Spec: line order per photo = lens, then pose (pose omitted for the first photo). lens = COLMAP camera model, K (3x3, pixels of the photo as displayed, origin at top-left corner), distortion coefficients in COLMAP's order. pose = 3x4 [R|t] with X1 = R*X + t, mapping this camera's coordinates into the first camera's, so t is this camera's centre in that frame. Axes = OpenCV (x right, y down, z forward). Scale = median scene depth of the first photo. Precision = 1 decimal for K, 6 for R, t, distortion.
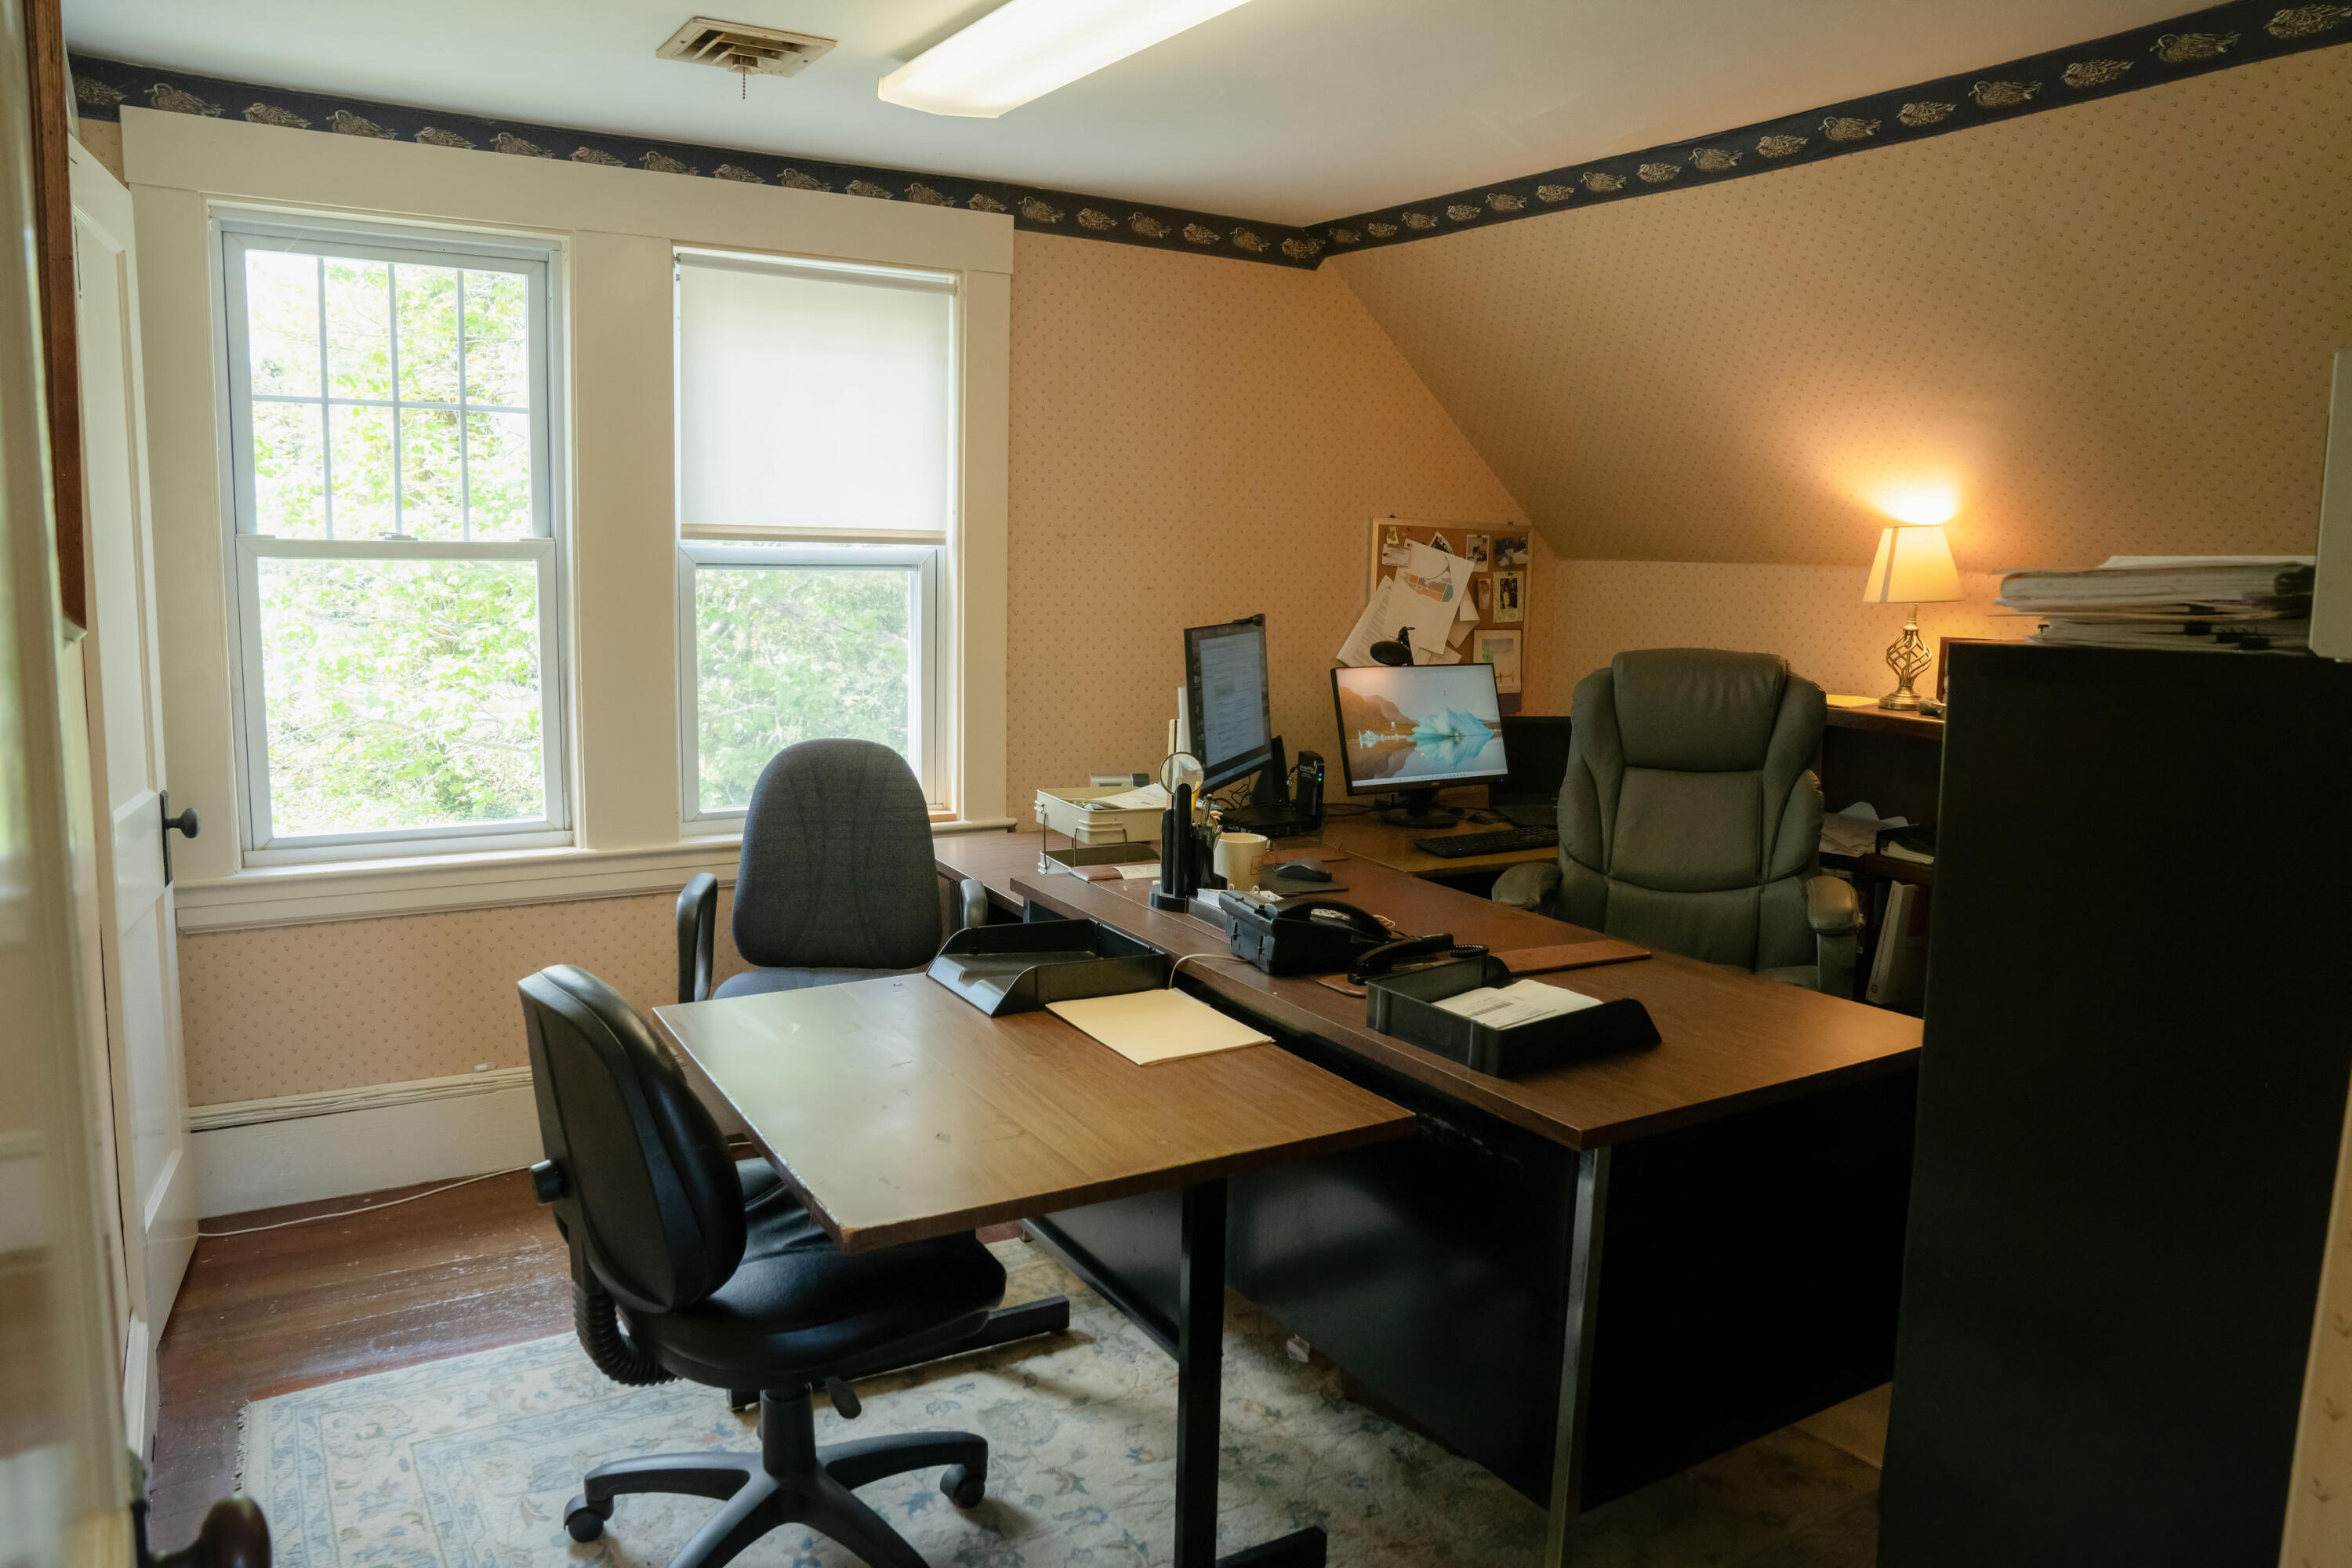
lens RADIAL K [[1680.5, 0, 1212.5], [0, 1680.5, 825.3], [0, 0, 1]] dist [-0.073853, 0.031001]
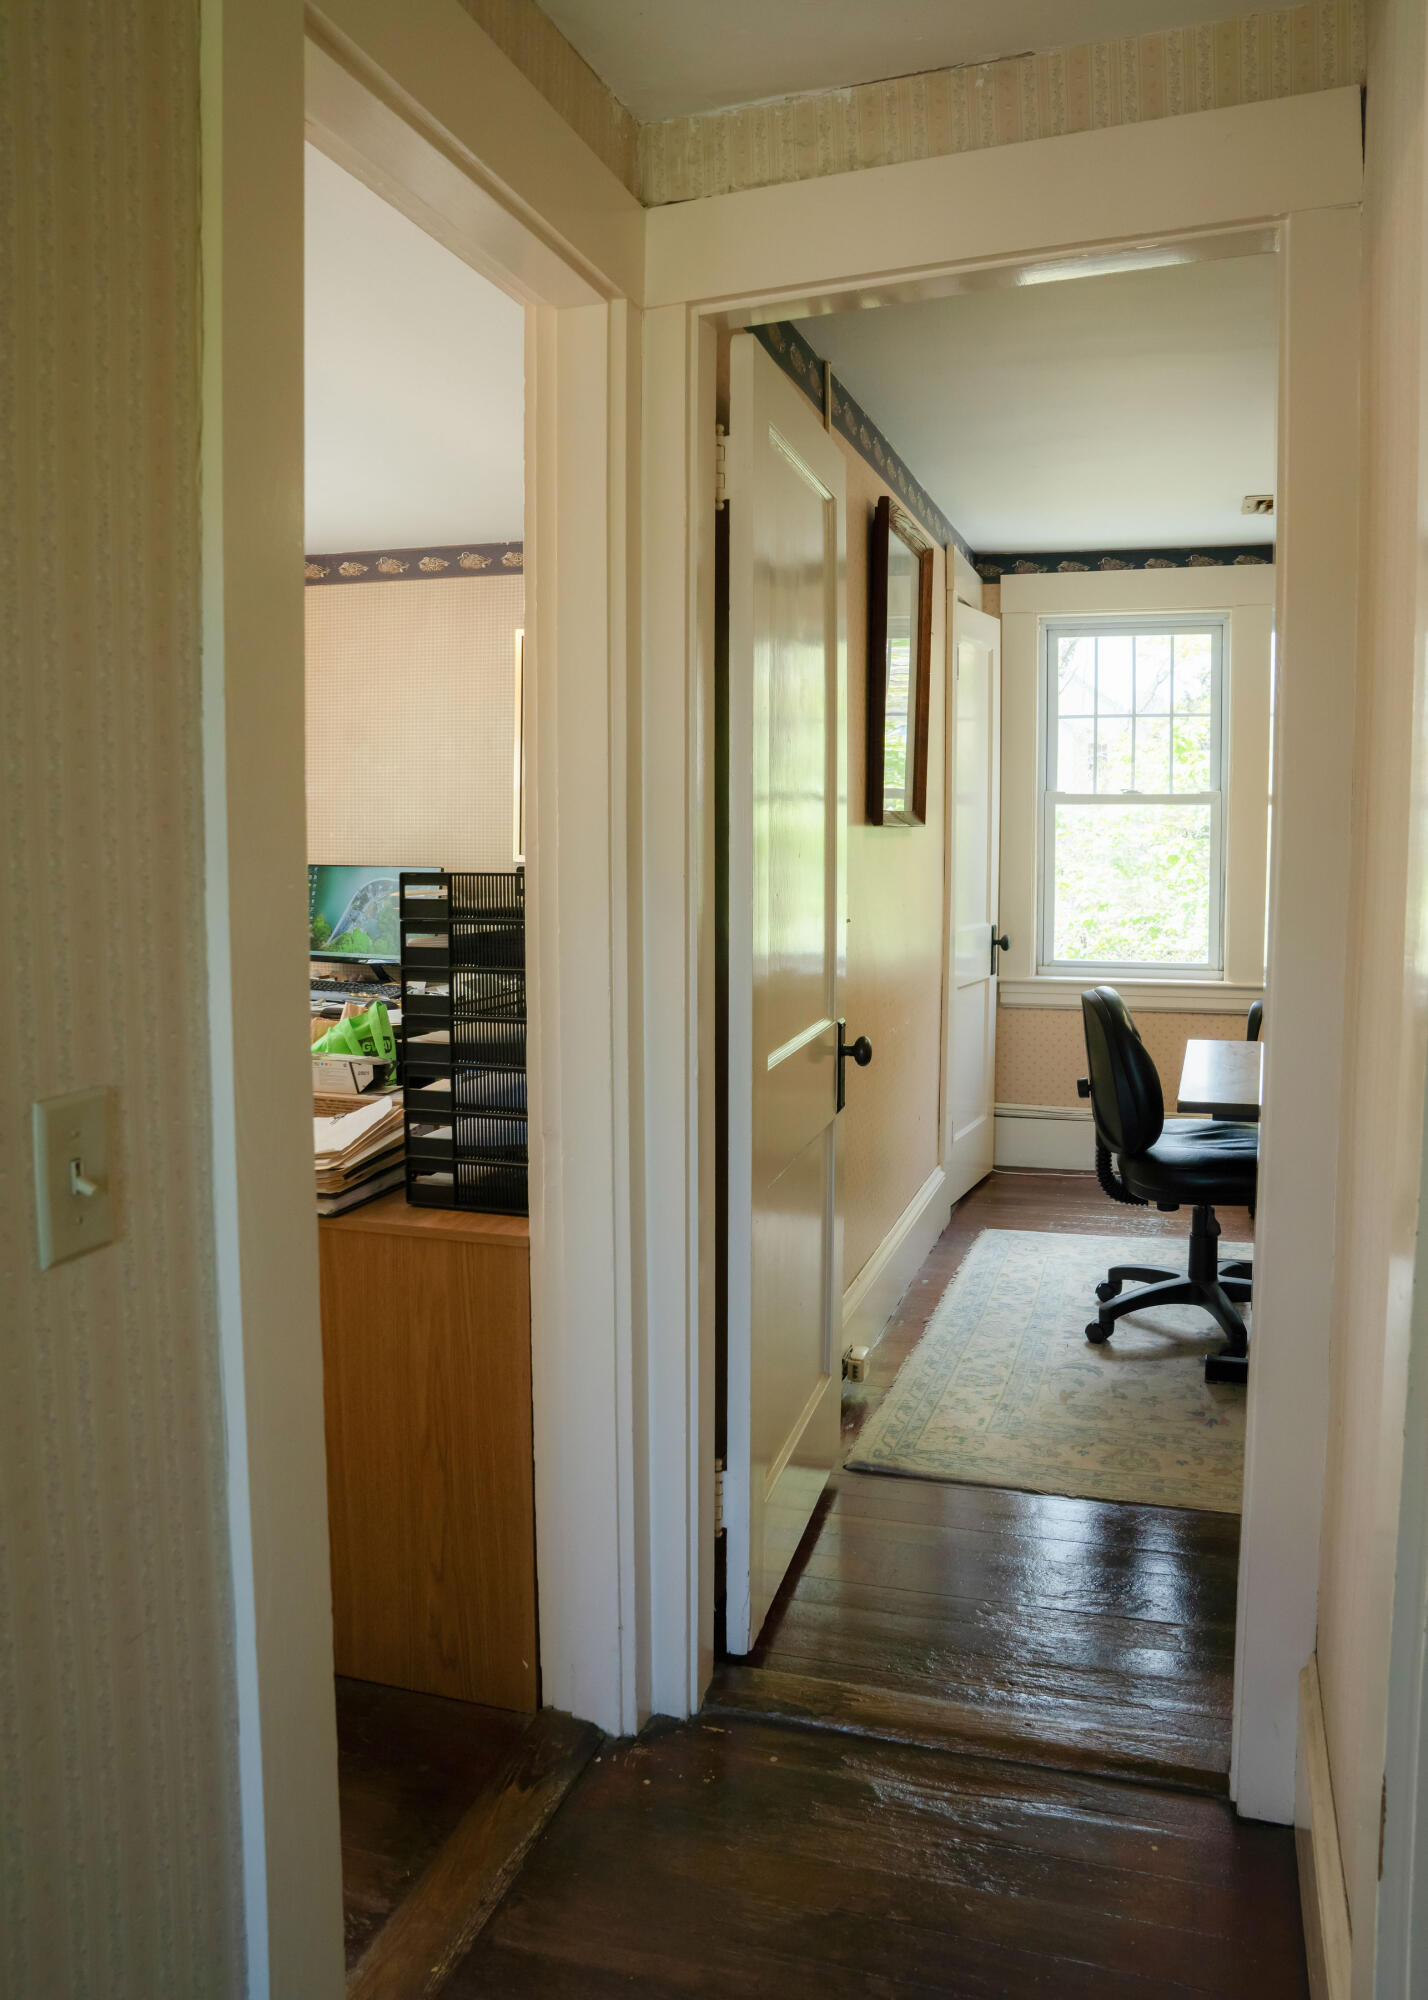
lens RADIAL K [[1513.7, 0, 708.0], [0, 1513.7, 989.9], [0, 0, 1]] dist [-0.080692, -0.003089]
pose [[0.653921, 0.050930, -0.754847, 0.456670], [-0.098436, 0.994978, -0.018143, 0.114819], [0.750132, 0.086168, 0.655650, -0.383477]]
